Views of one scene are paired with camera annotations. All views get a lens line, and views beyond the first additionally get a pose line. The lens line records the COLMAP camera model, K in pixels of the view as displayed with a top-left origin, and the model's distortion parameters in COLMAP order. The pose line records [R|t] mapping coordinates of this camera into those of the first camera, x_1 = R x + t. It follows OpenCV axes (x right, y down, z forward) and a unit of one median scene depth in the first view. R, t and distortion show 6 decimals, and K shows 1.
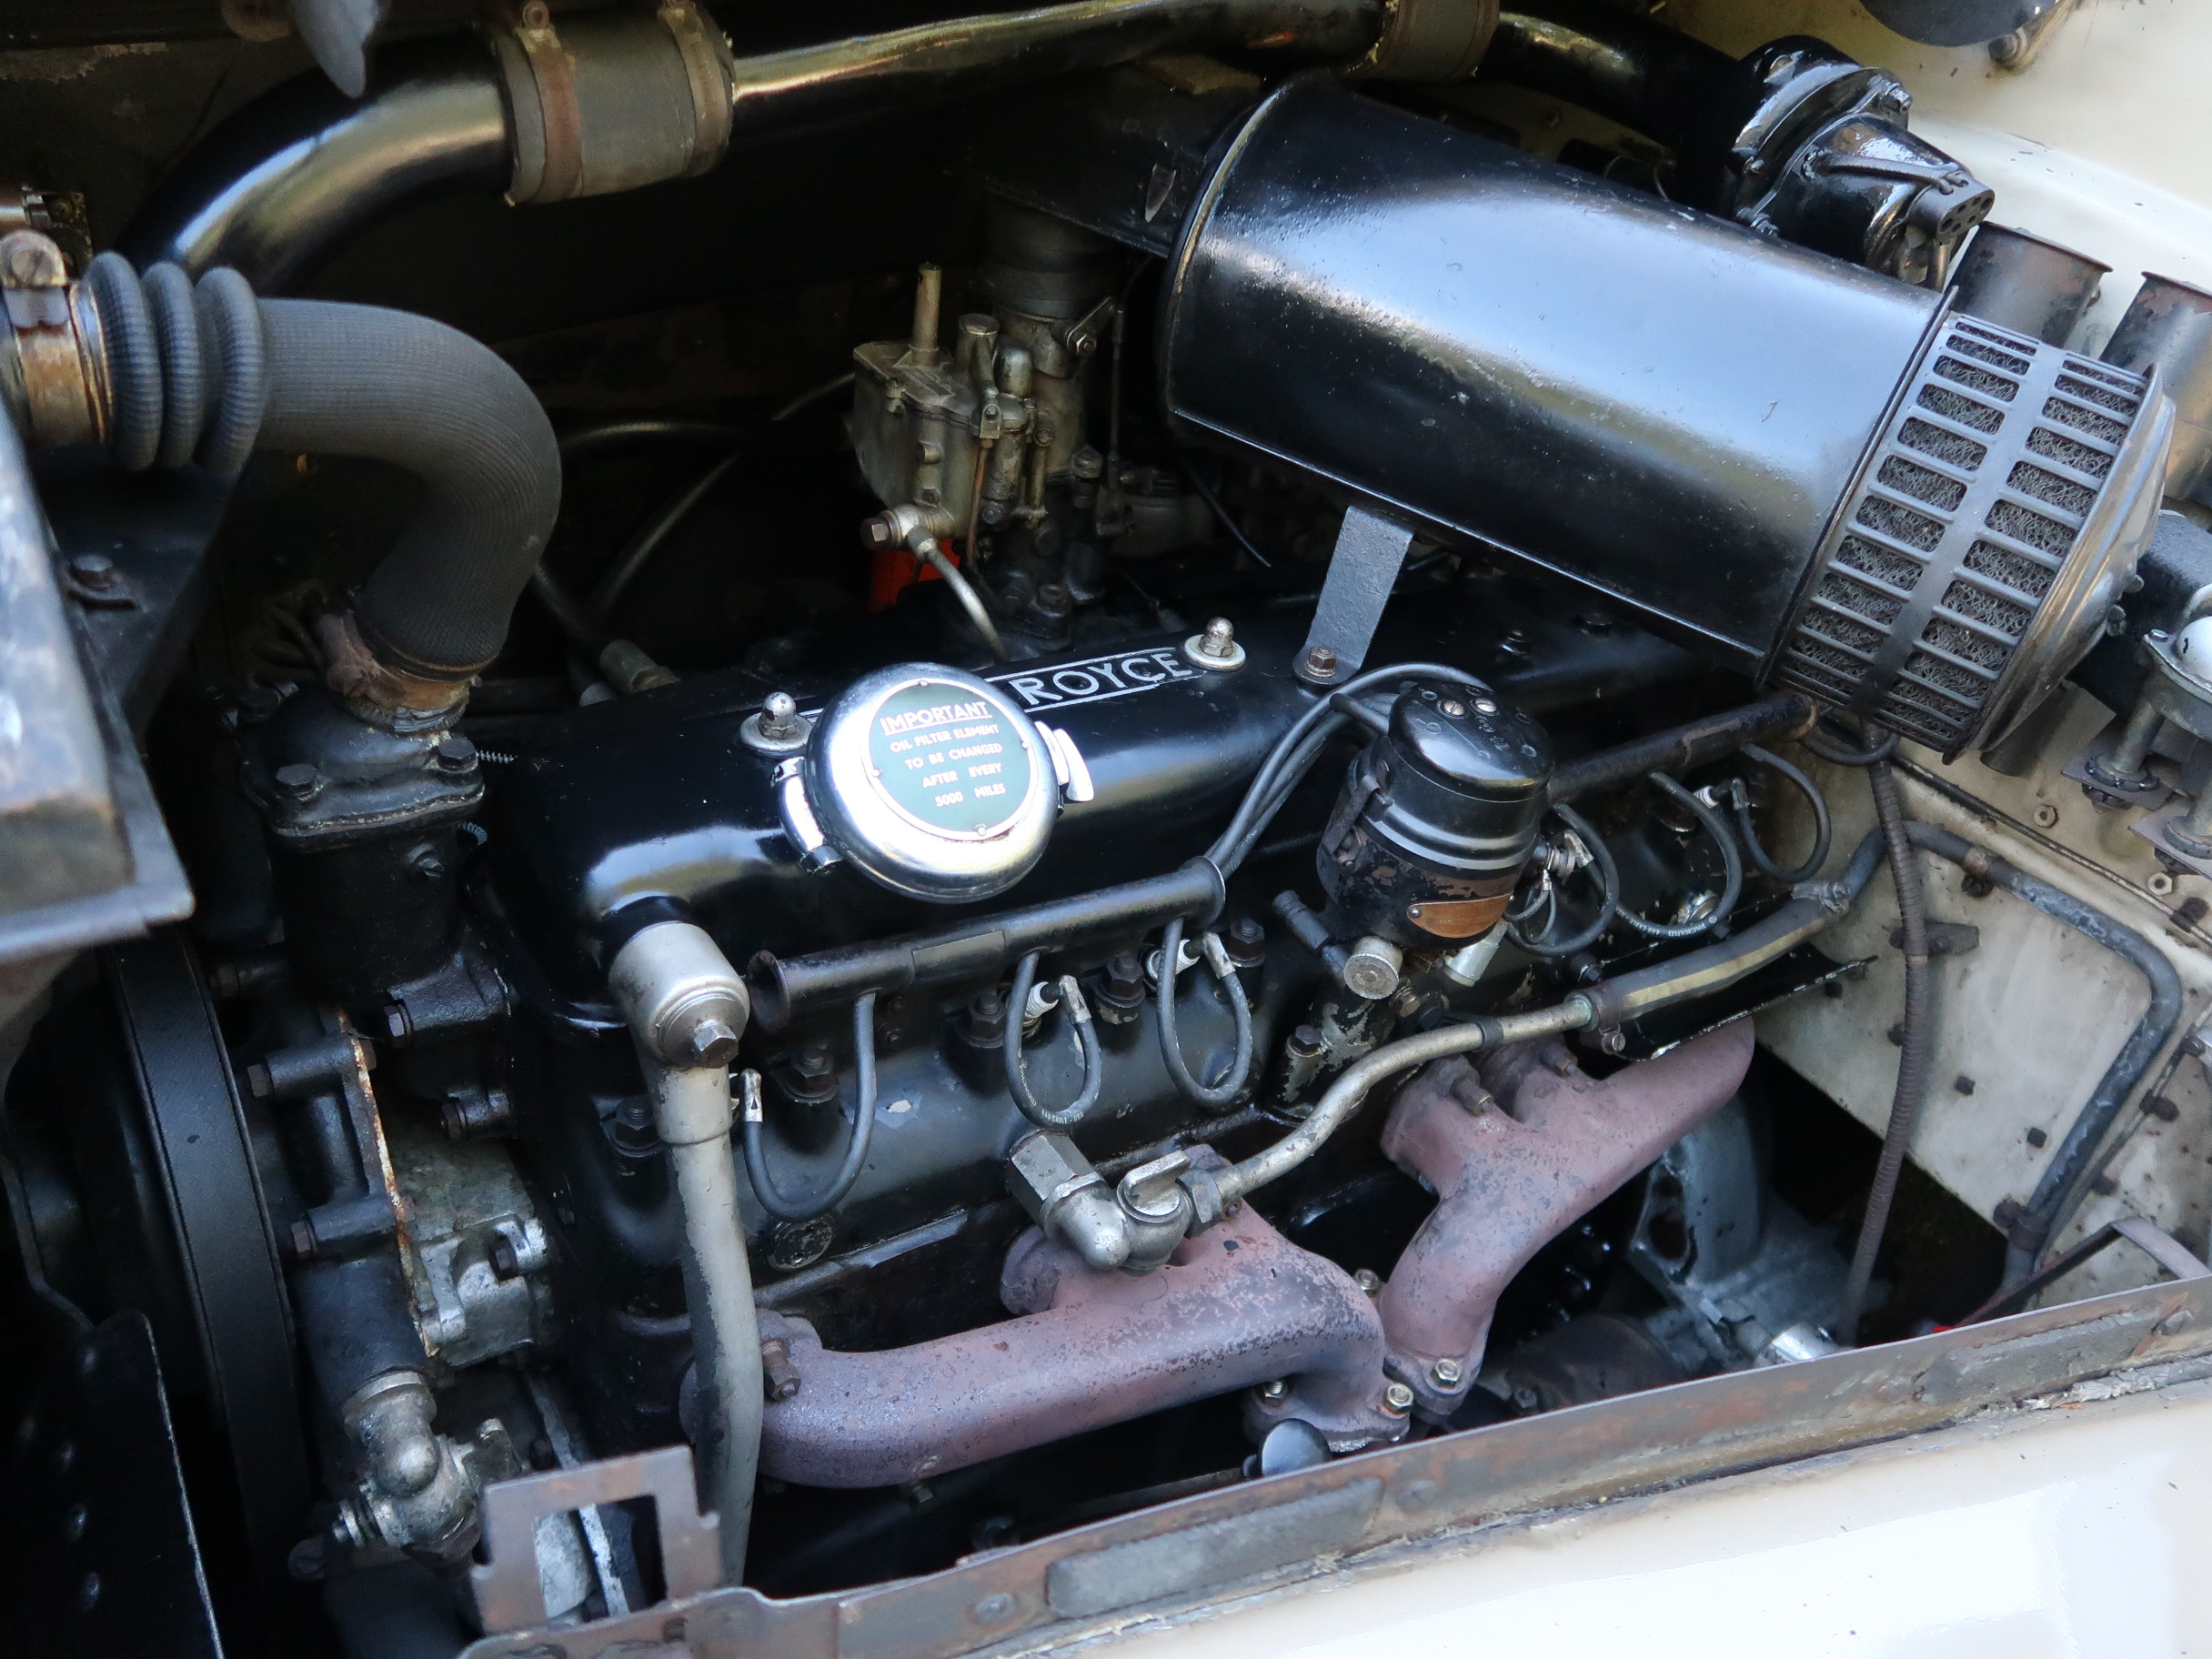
lens RADIAL K [[1716.4, 0, 1108.1], [0, 1716.4, 827.9], [0, 0, 1]] dist [-0.019474, 0.000400]
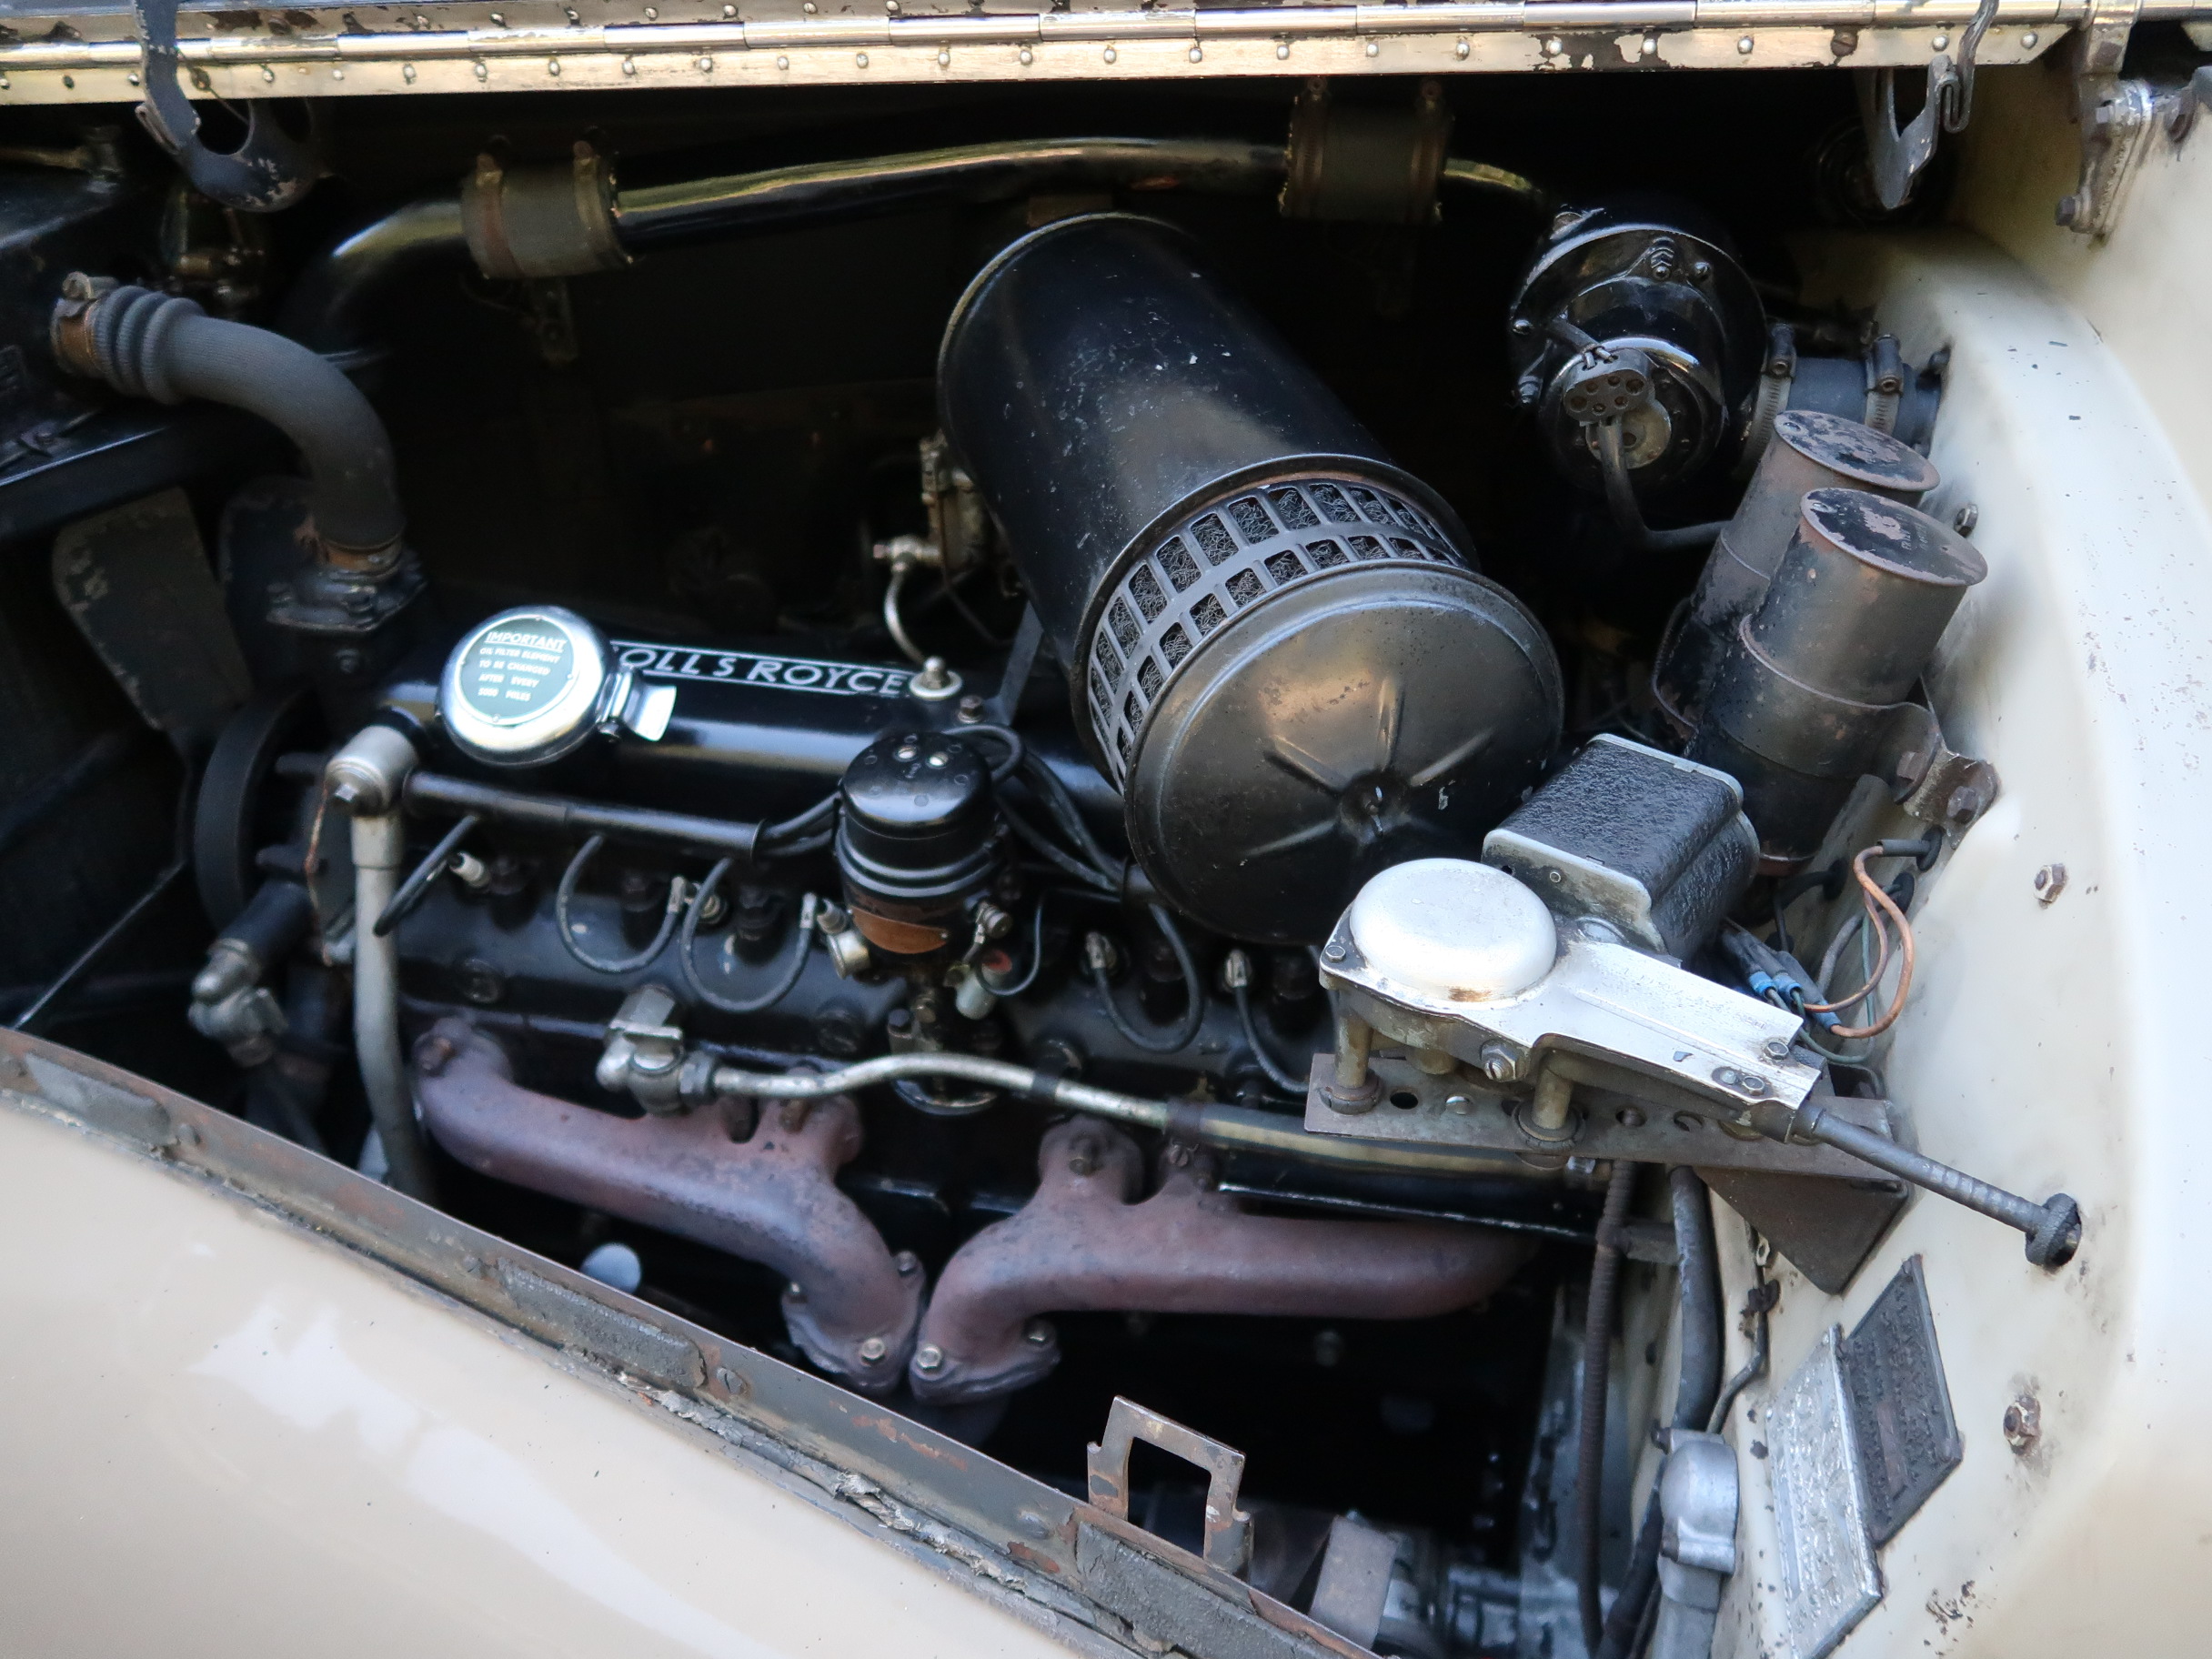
lens RADIAL K [[1716.4, 0, 1110.2], [0, 1716.4, 832.7], [0, 0, 1]] dist [-0.019474, 0.000400]
pose [[0.703594, 0.277045, -0.654371, 1.085230], [-0.304904, 0.949492, 0.074152, -0.147836], [0.641863, 0.147348, 0.752529, 0.222025]]
